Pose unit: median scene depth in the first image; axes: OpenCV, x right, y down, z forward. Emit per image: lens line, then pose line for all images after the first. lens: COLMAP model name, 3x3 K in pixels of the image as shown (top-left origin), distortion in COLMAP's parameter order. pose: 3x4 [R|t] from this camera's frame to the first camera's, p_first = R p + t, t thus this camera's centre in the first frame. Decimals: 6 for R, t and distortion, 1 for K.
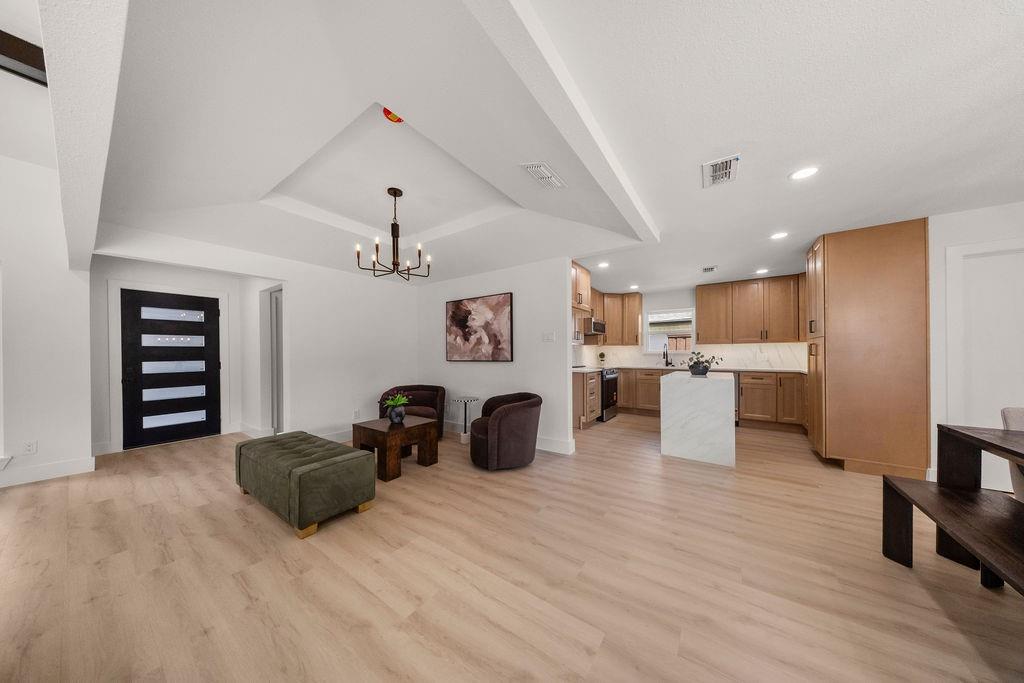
lens RADIAL K [[305.1, 0, 512.3], [0, 305.1, 352.3], [0, 0, 1]] dist [0.001079, -0.000882]
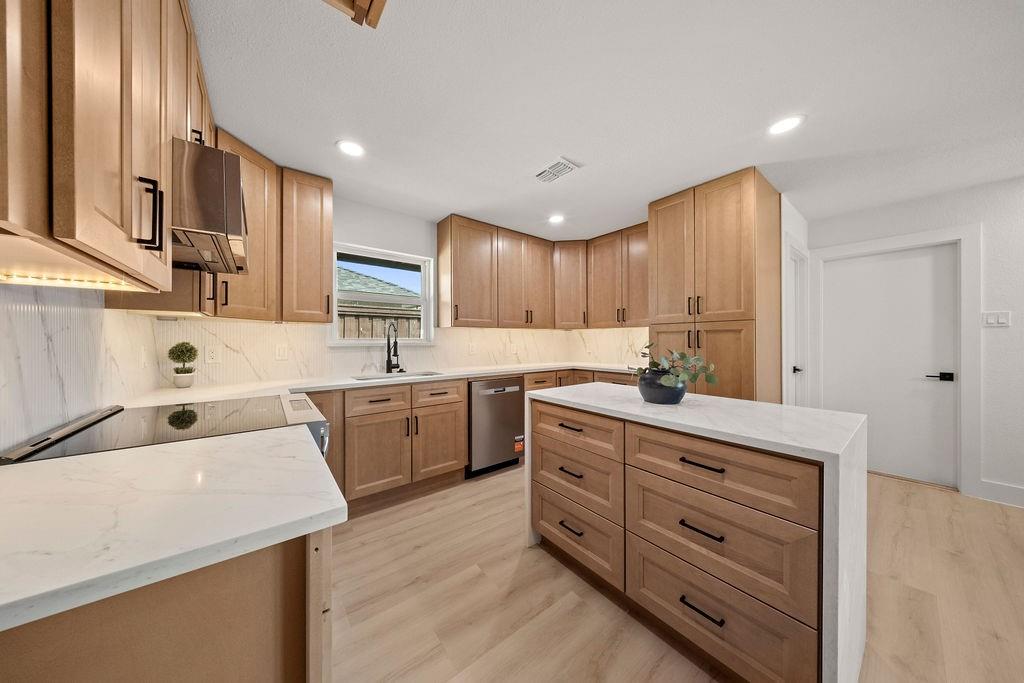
lens RADIAL K [[305.1, 0, 510.3], [0, 305.1, 341.7], [0, 0, 1]] dist [0.001079, -0.000882]
pose [[0.291427, -0.003101, 0.956588, 0.162633], [-0.001249, 0.999993, 0.003622, -0.003398], [-0.956592, -0.002251, 0.291421, 0.921750]]
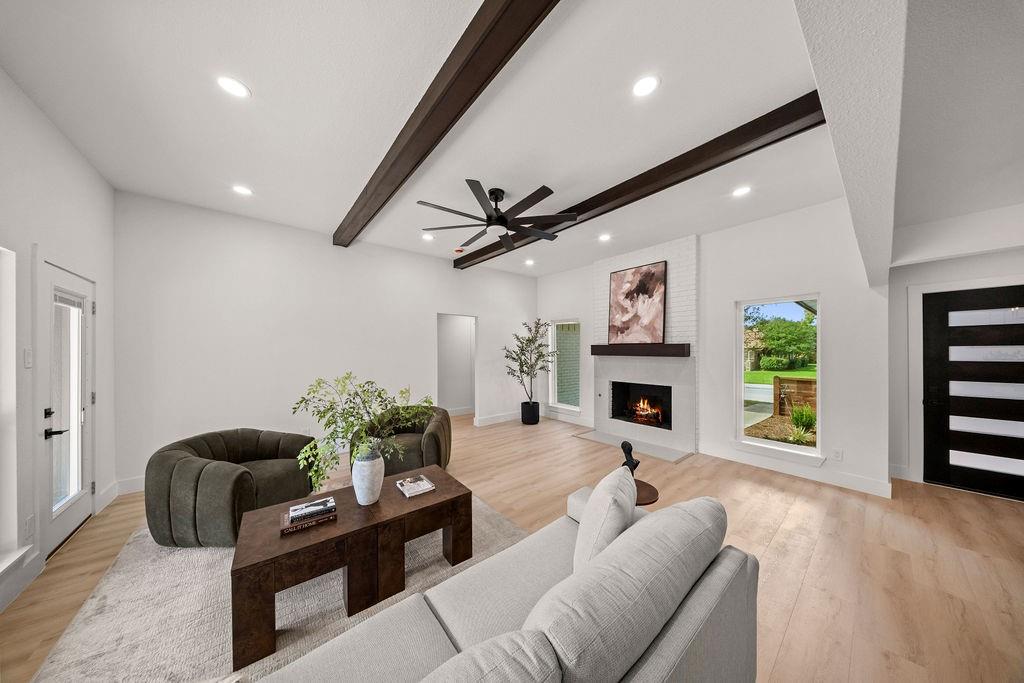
lens RADIAL K [[305.1, 0, 507.3], [0, 305.1, 349.9], [0, 0, 1]] dist [0.001079, -0.000882]
pose [[-0.274759, 0.012826, -0.961428, -0.113868], [0.008543, 0.999904, 0.010898, -0.063332], [0.961475, -0.005219, -0.274842, 0.093036]]
